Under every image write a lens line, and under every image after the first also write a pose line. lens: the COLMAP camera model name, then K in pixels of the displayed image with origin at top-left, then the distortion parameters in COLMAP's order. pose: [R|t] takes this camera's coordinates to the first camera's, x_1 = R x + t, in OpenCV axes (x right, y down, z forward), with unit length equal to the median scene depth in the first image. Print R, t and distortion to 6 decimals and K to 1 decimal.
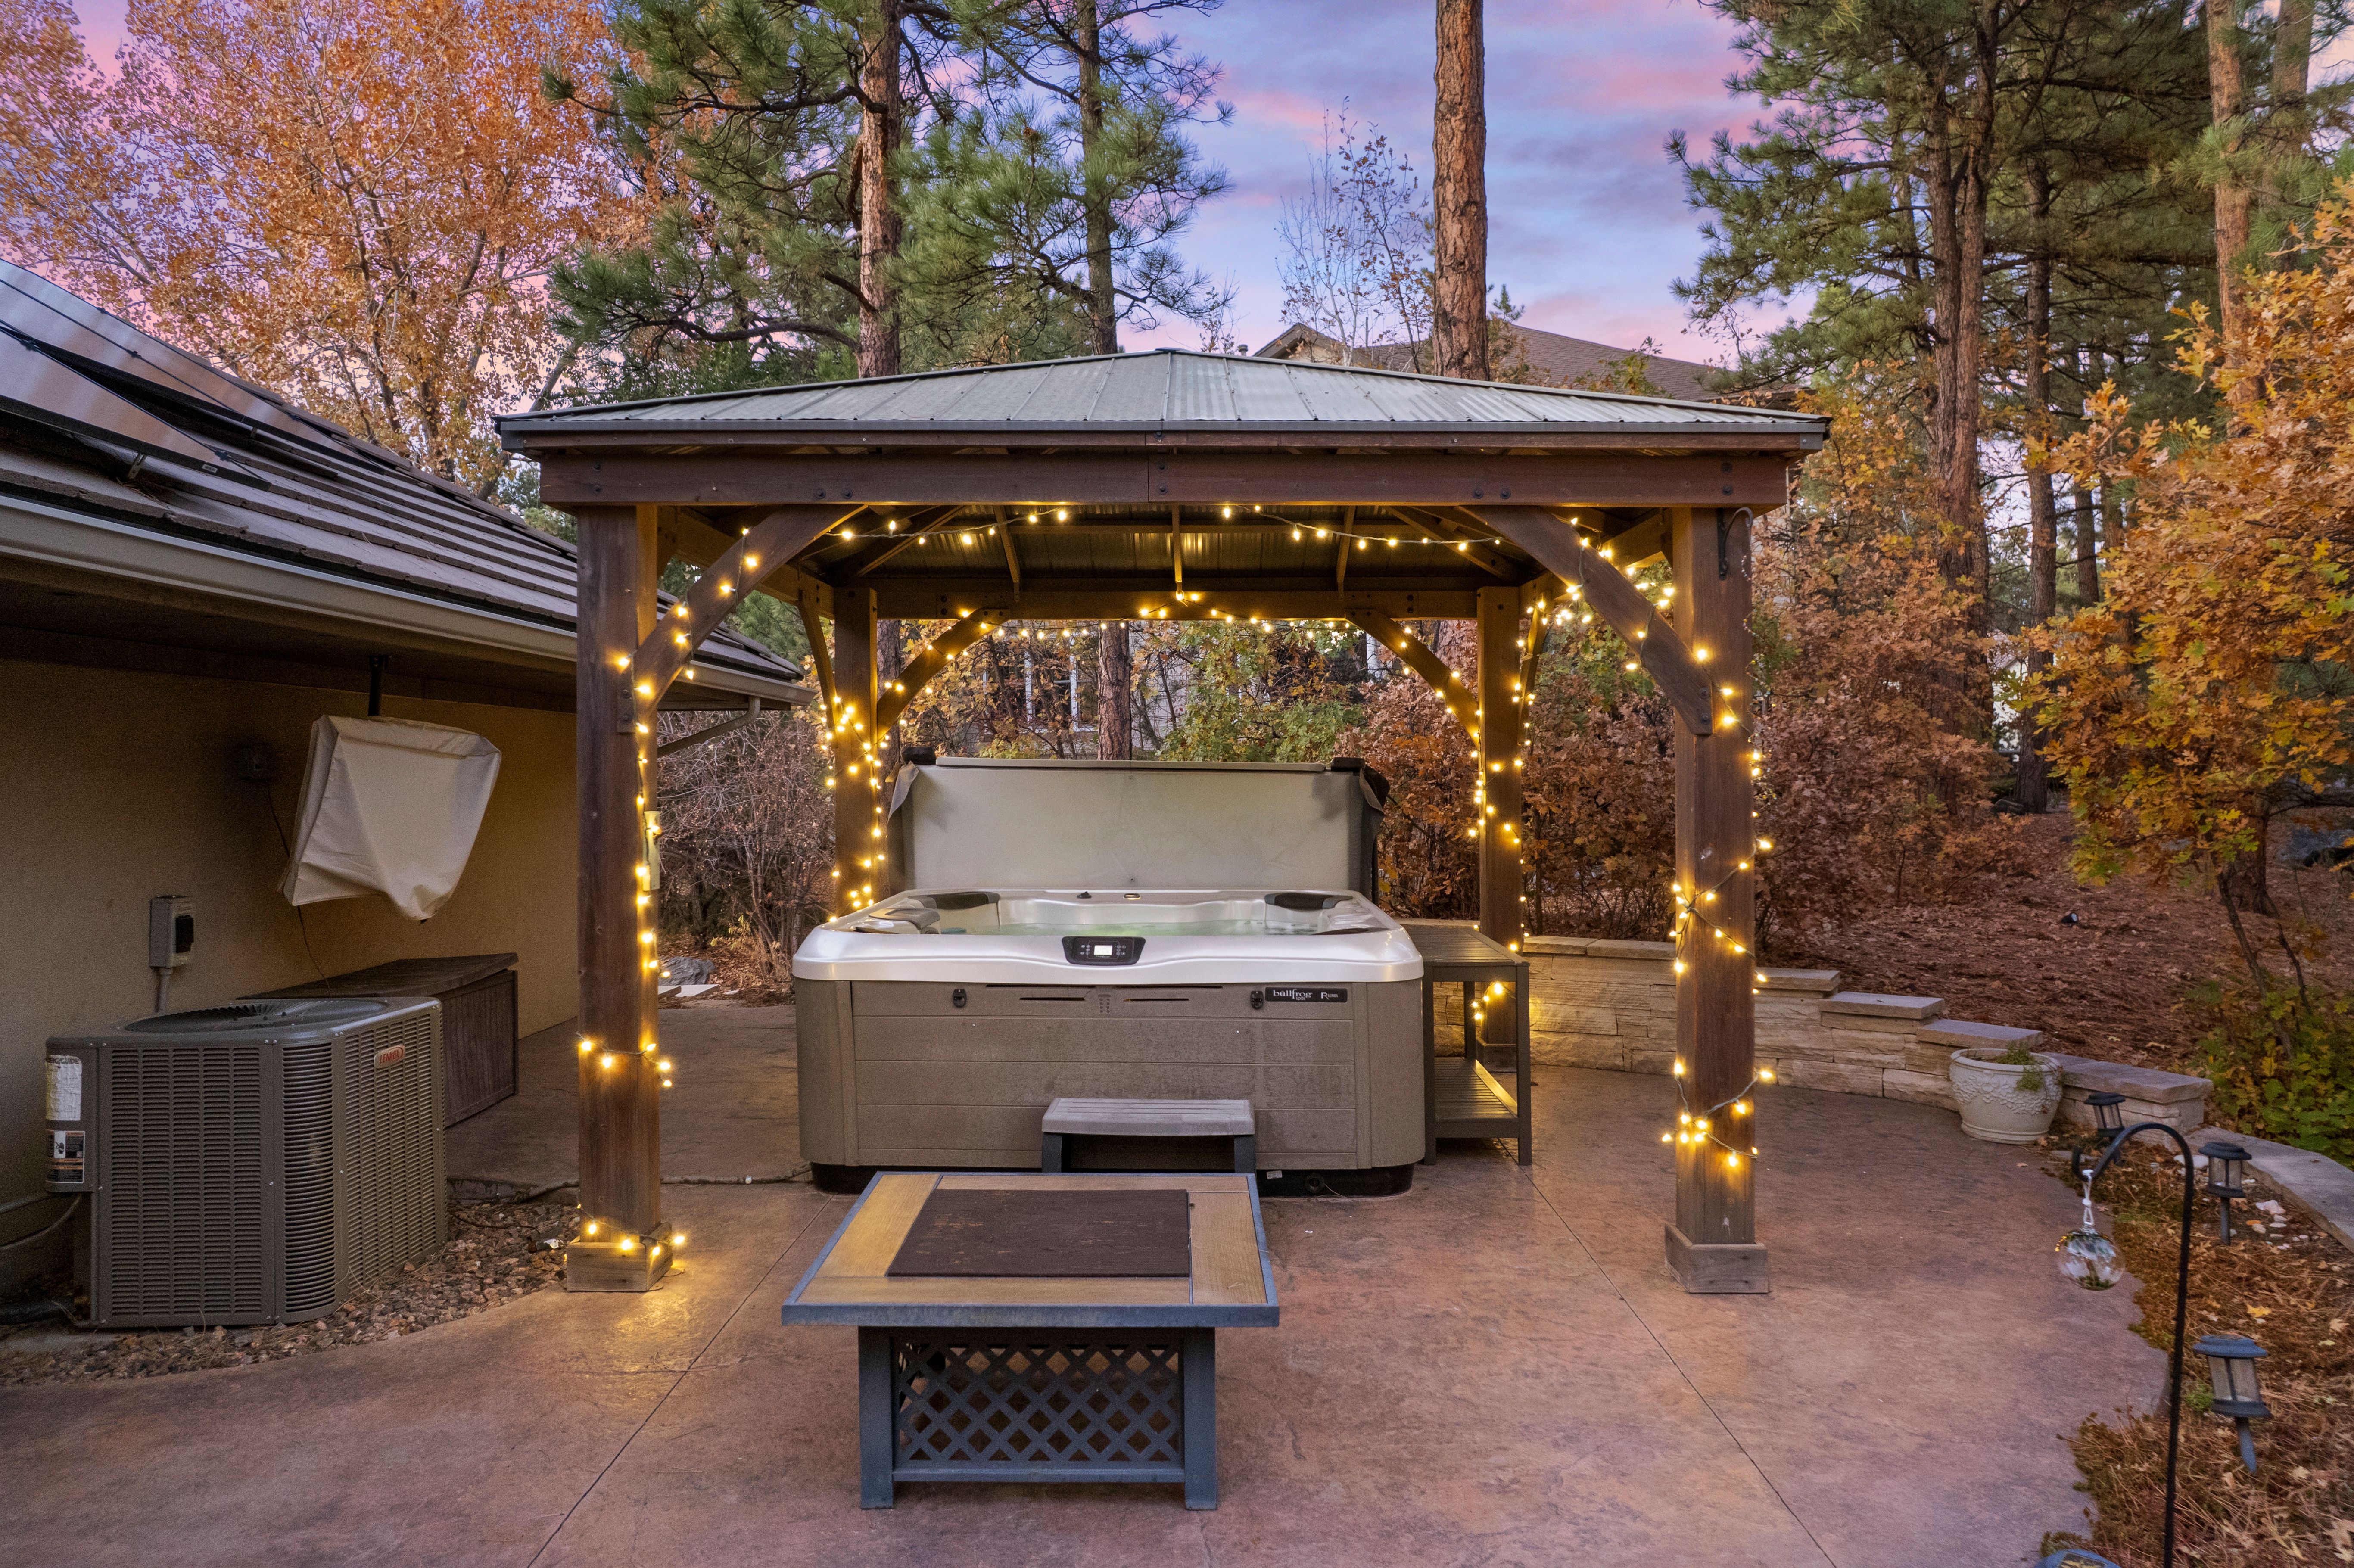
lens RADIAL K [[1499.2, 0, 1180.2], [0, 1499.2, 780.0], [0, 0, 1]] dist [-0.056722, 0.048265]
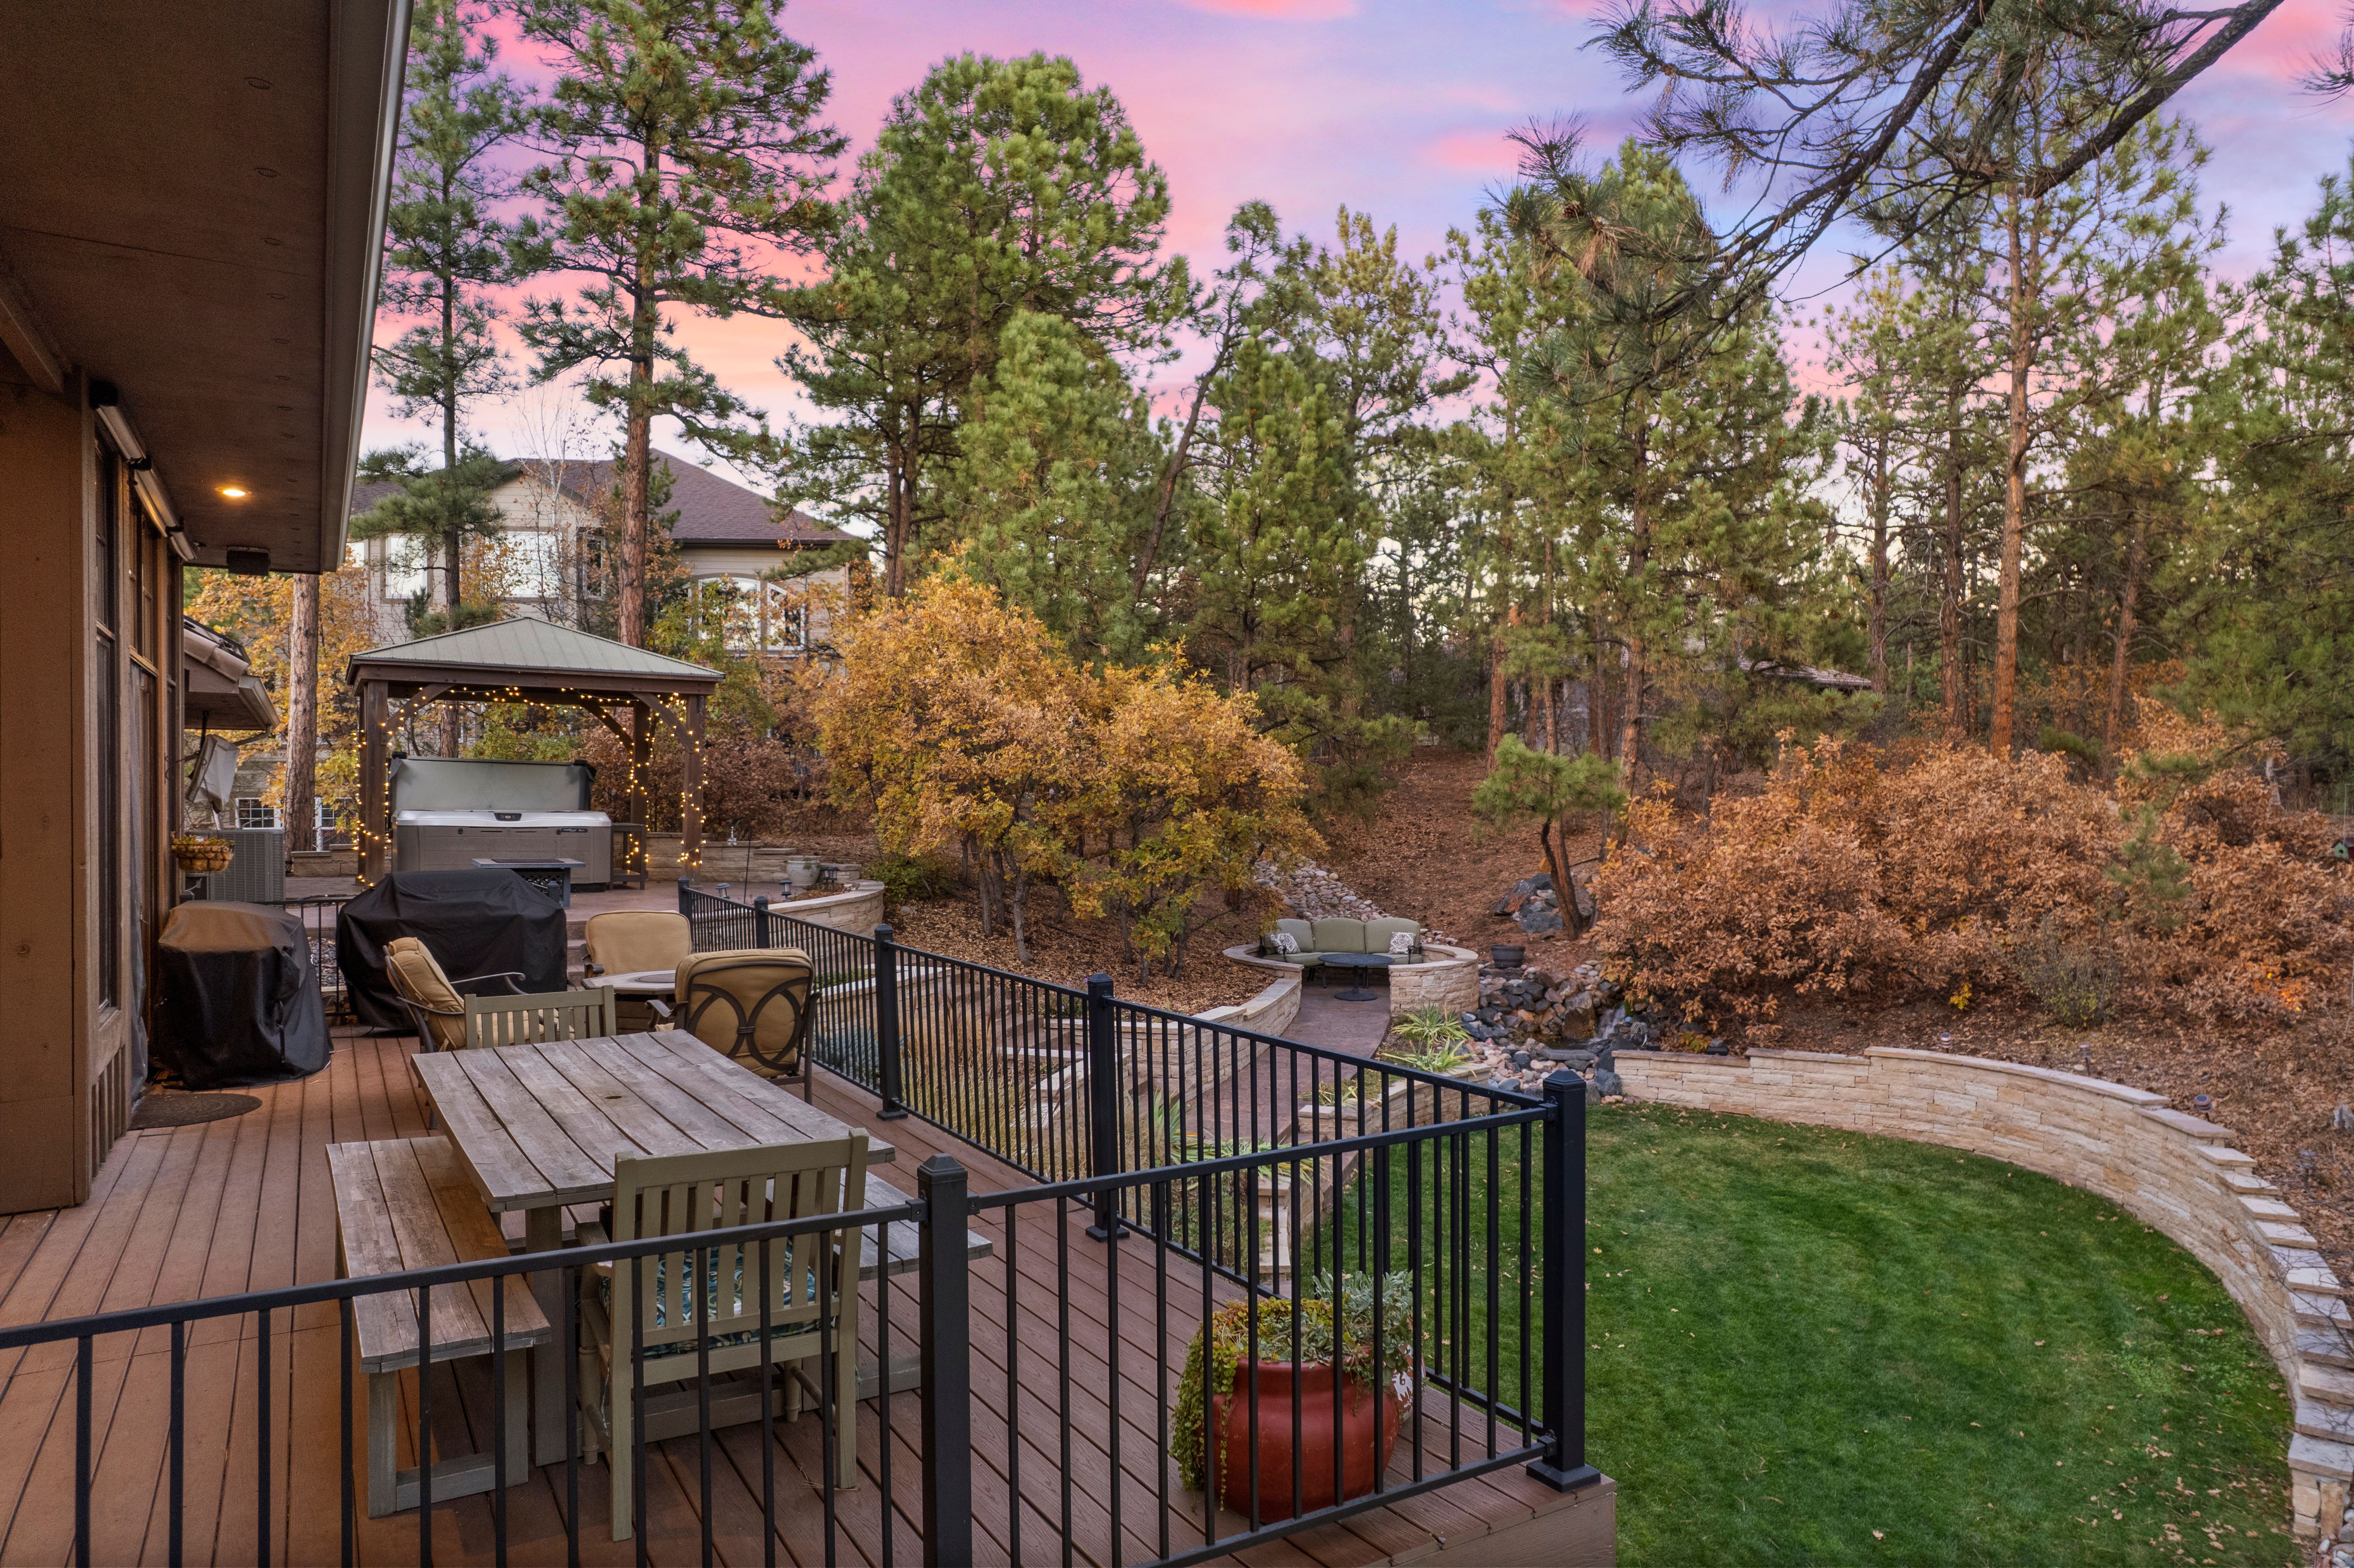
lens RADIAL K [[1499.2, 0, 1136.2], [0, 1499.2, 794.3], [0, 0, 1]] dist [-0.056722, 0.048265]
pose [[0.869480, 0.019162, 0.493596, -0.384397], [-0.016419, 0.999816, -0.009892, 0.064500], [-0.493695, 0.000497, 0.869635, -2.049693]]
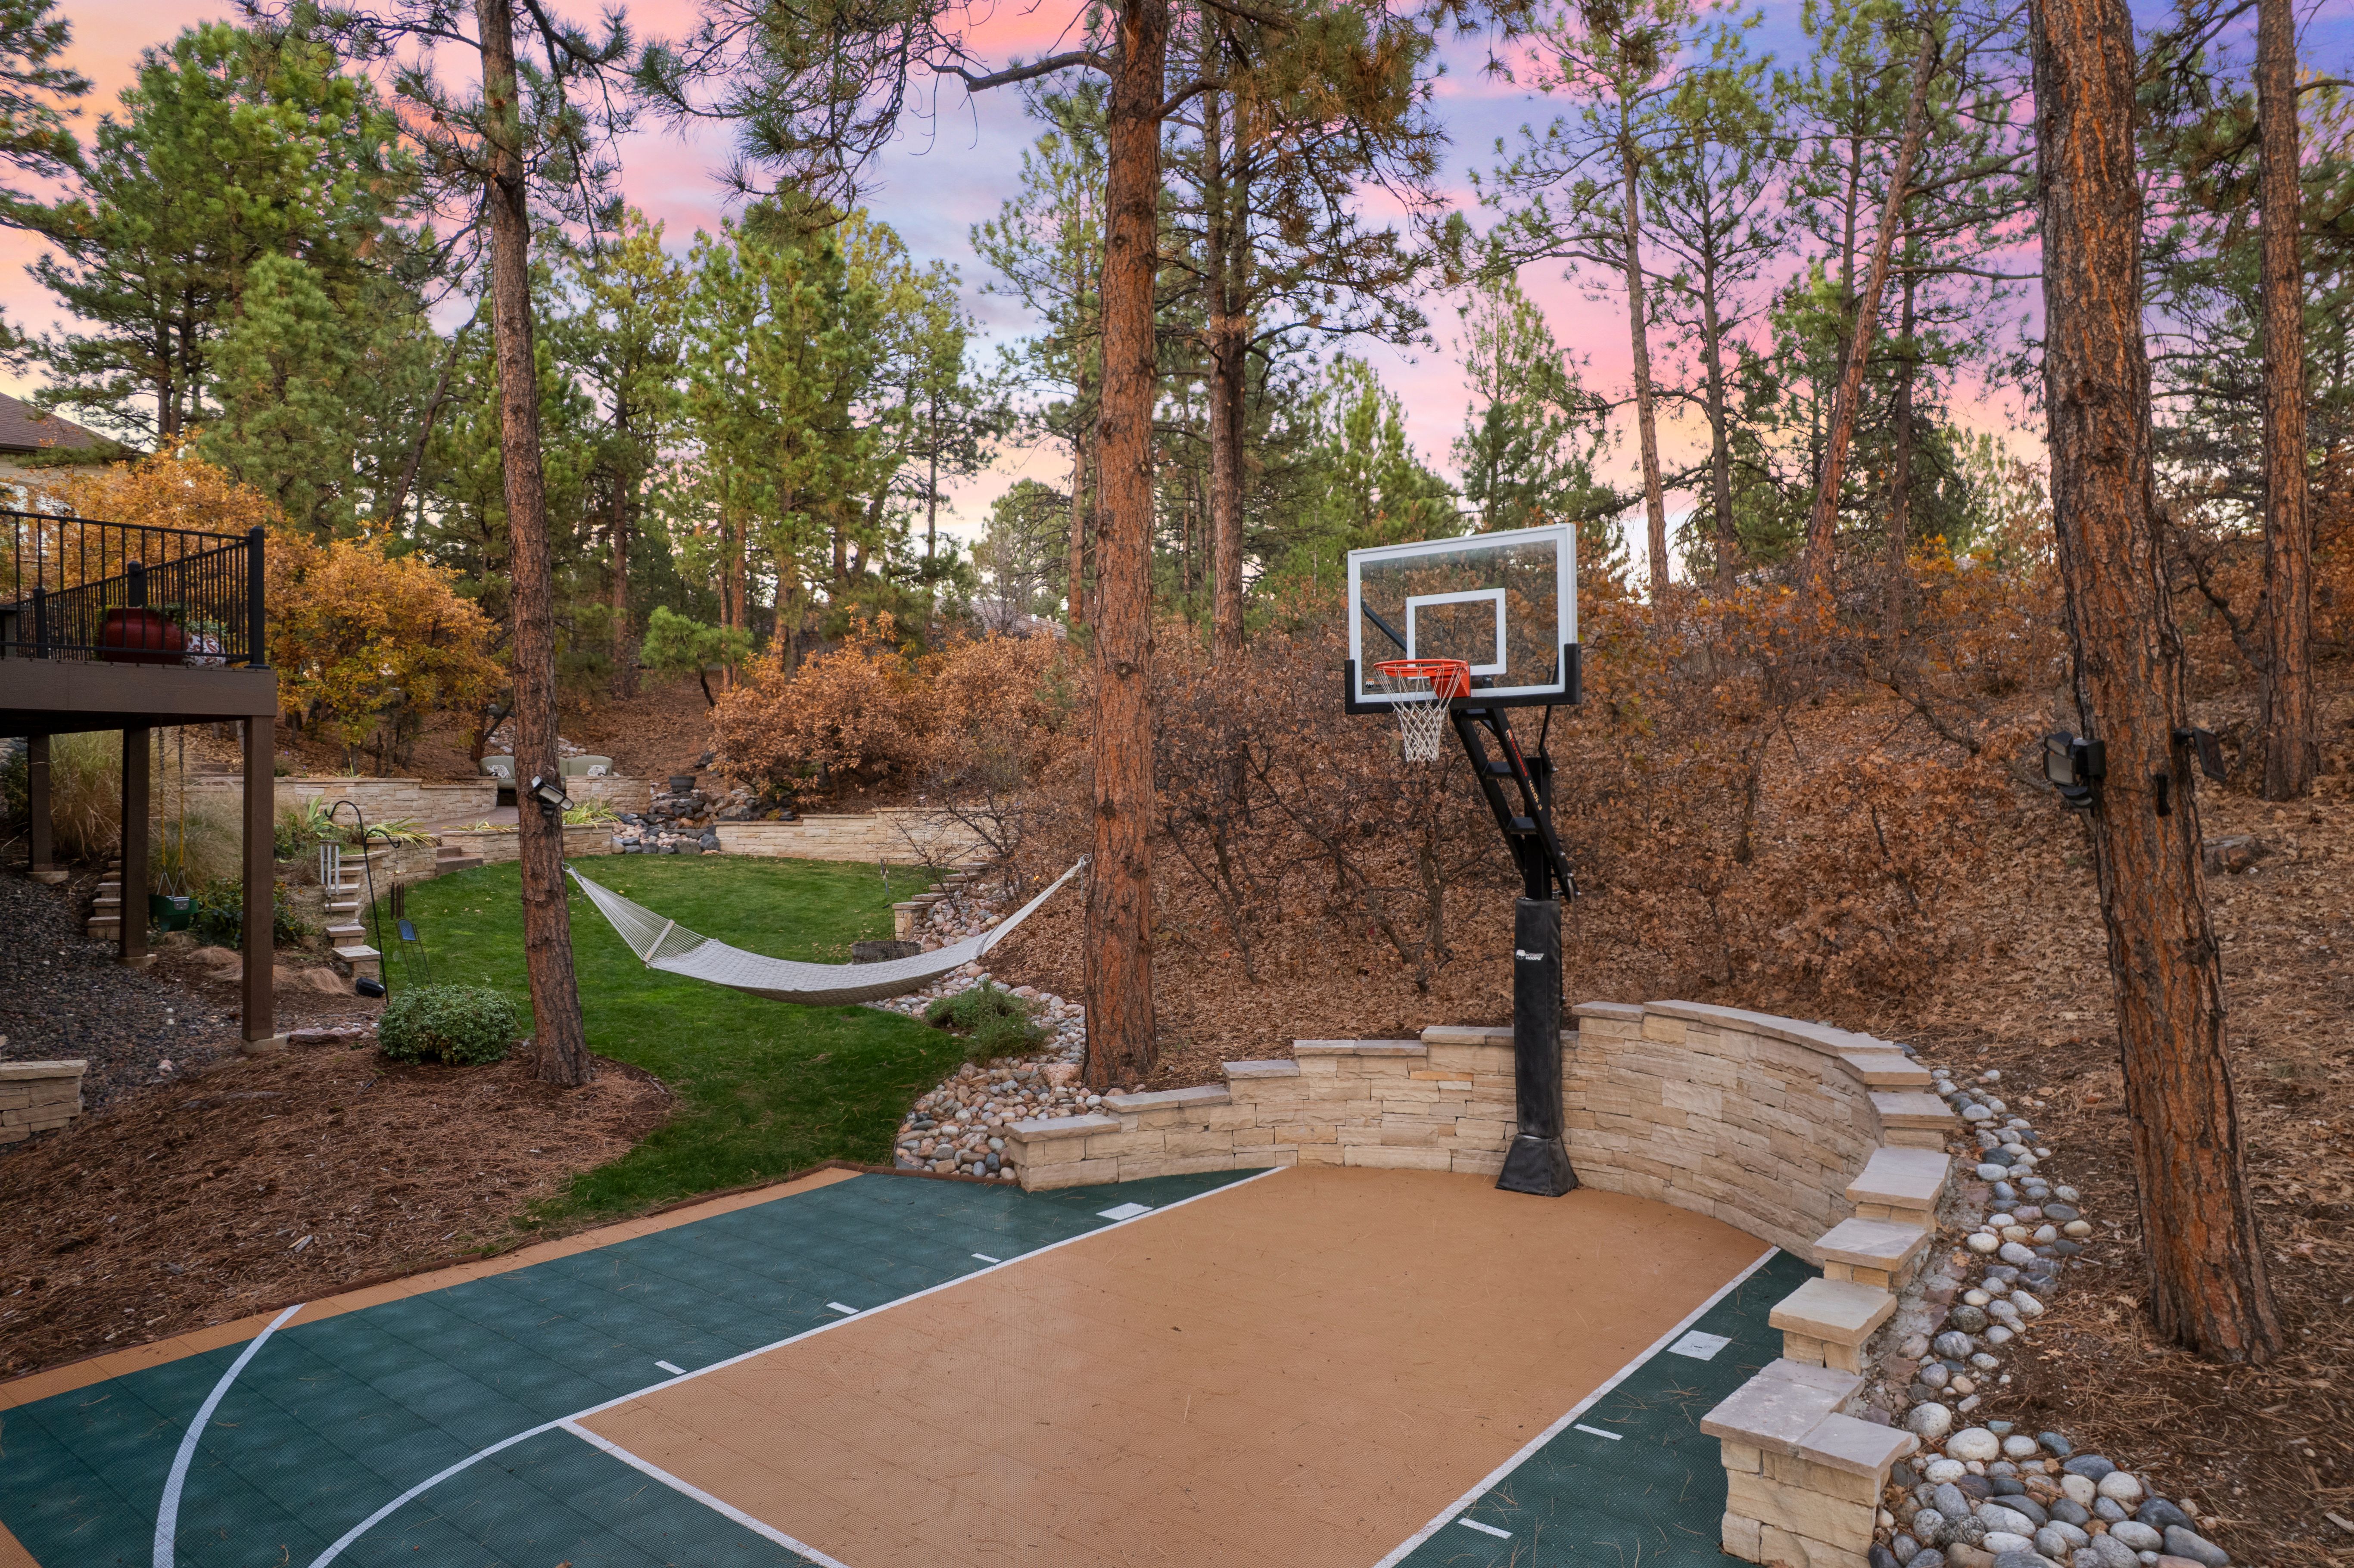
lens RADIAL K [[1499.2, 0, 1165.9], [0, 1499.2, 796.6], [0, 0, 1]] dist [-0.056722, 0.048265]
pose [[0.613242, 0.017773, 0.789695, -0.632010], [-0.008595, 0.999838, -0.015828, 0.490058], [-0.789848, 0.002919, 0.613295, -3.458025]]
